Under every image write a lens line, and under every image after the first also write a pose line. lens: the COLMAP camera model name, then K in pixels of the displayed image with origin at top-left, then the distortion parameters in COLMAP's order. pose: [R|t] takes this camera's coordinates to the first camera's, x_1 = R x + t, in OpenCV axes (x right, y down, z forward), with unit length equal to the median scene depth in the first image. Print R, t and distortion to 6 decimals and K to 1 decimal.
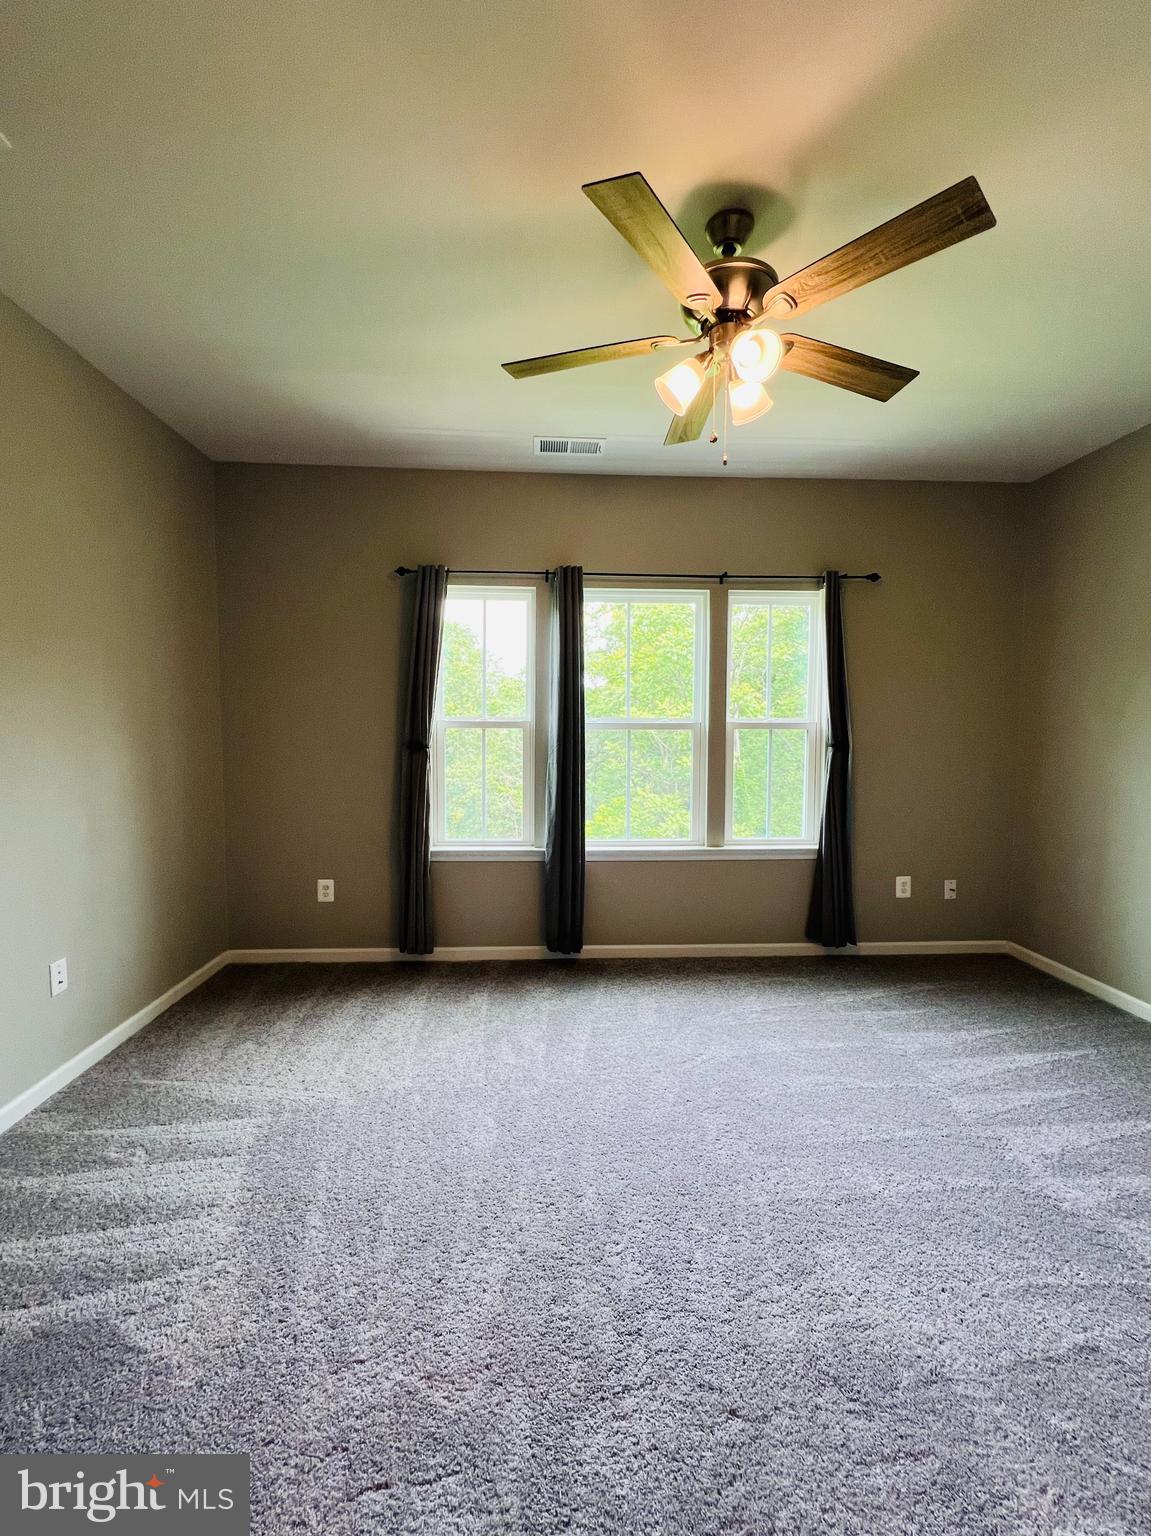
lens RADIAL K [[612.2, 0, 573.4], [0, 612.2, 781.6], [0, 0, 1]] dist [-0.002987, 0.000811]
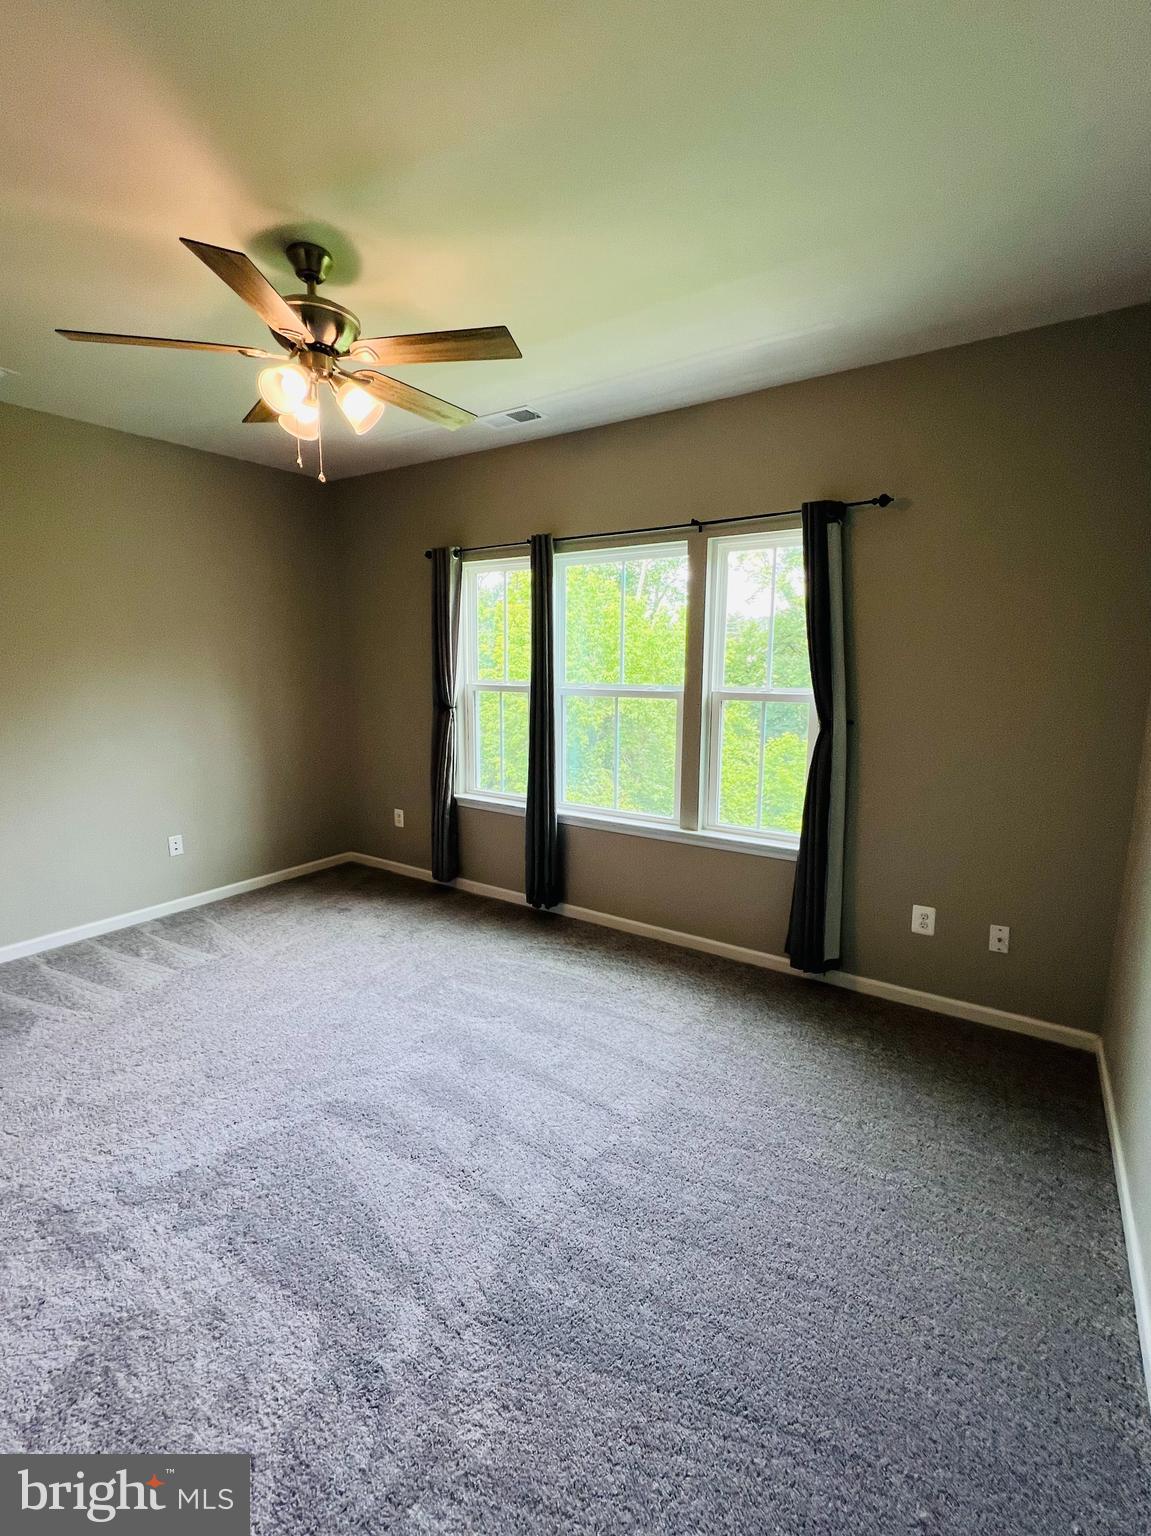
lens RADIAL K [[640.1, 0, 576.3], [0, 640.1, 778.3], [0, 0, 1]] dist [-0.000147, -0.000151]
pose [[0.819423, 0.103441, -0.563779, 0.644827], [-0.048606, 0.992578, 0.111470, -0.069354], [0.571125, -0.063938, 0.818369, 0.135402]]
